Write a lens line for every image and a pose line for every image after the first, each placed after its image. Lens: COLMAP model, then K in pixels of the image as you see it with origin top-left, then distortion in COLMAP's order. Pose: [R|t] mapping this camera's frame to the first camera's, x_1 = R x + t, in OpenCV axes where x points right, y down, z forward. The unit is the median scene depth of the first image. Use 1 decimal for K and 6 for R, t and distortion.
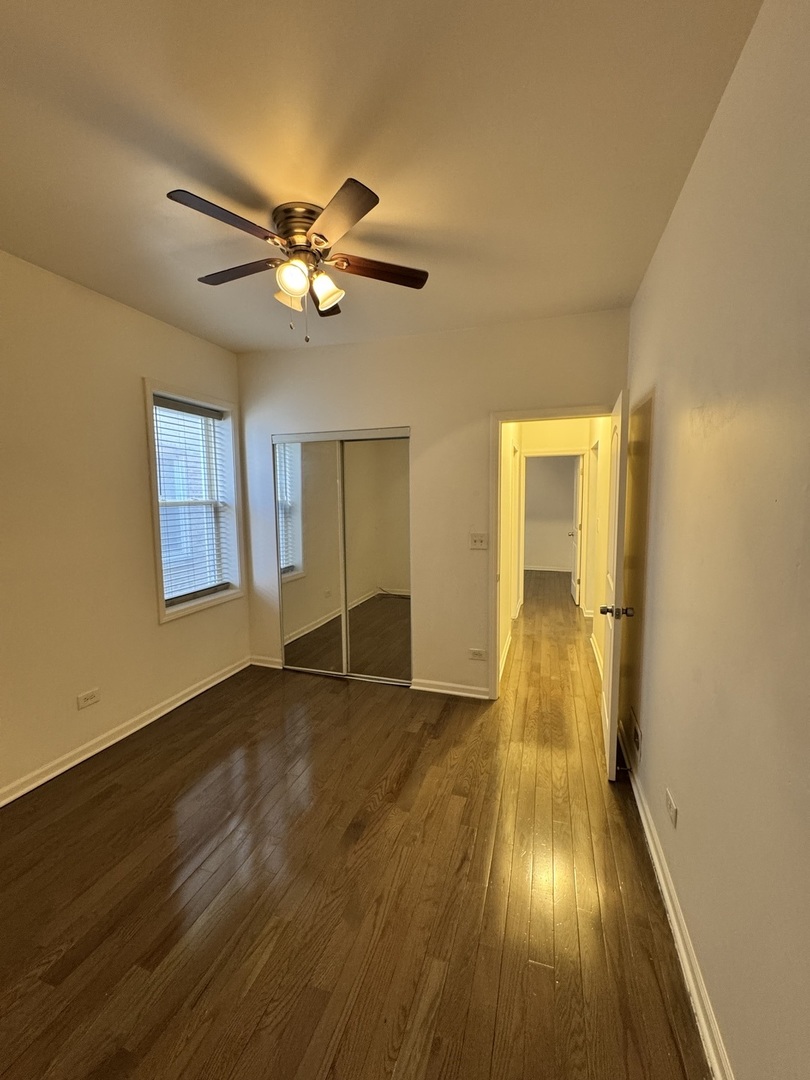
lens RADIAL K [[434.6, 0, 402.5], [0, 434.6, 536.6], [0, 0, 1]] dist [-0.003735, 0.000391]
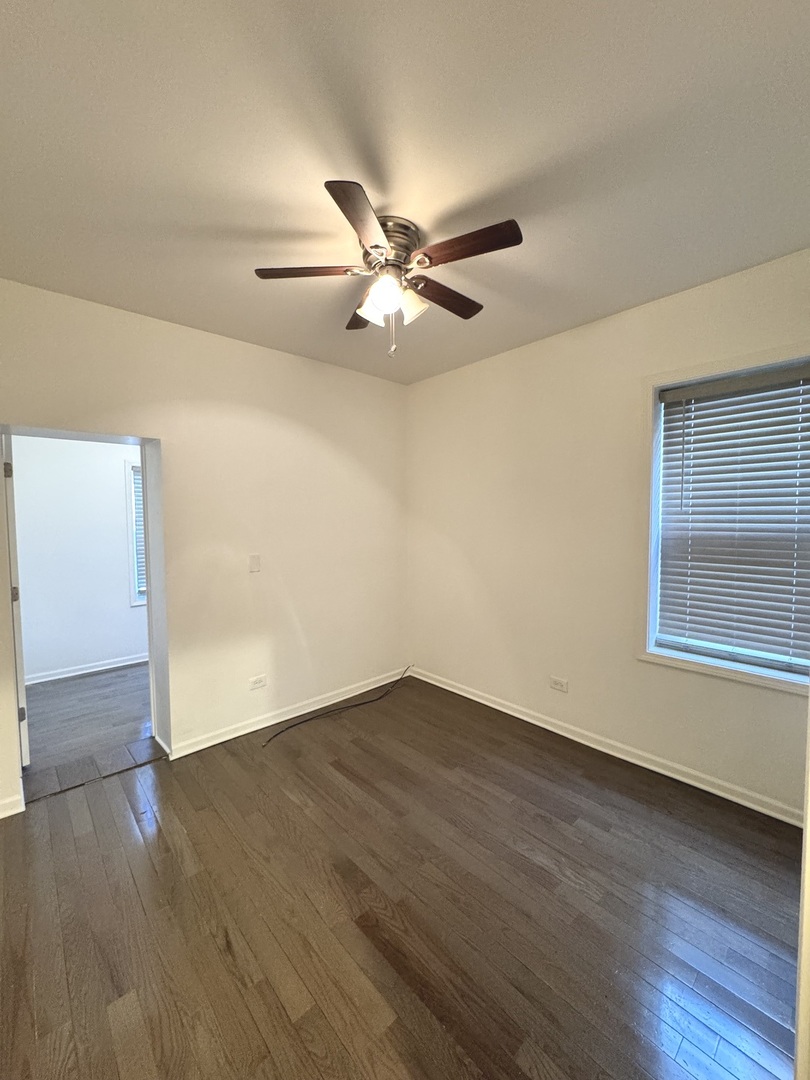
lens RADIAL K [[434.6, 0, 402.9], [0, 434.6, 543.5], [0, 0, 1]] dist [-0.003735, 0.000391]
pose [[-0.495096, 0.067126, -0.866241, 0.806822], [-0.067823, 0.990983, 0.115557, -0.184031], [0.866187, 0.115963, -0.486079, 2.000325]]
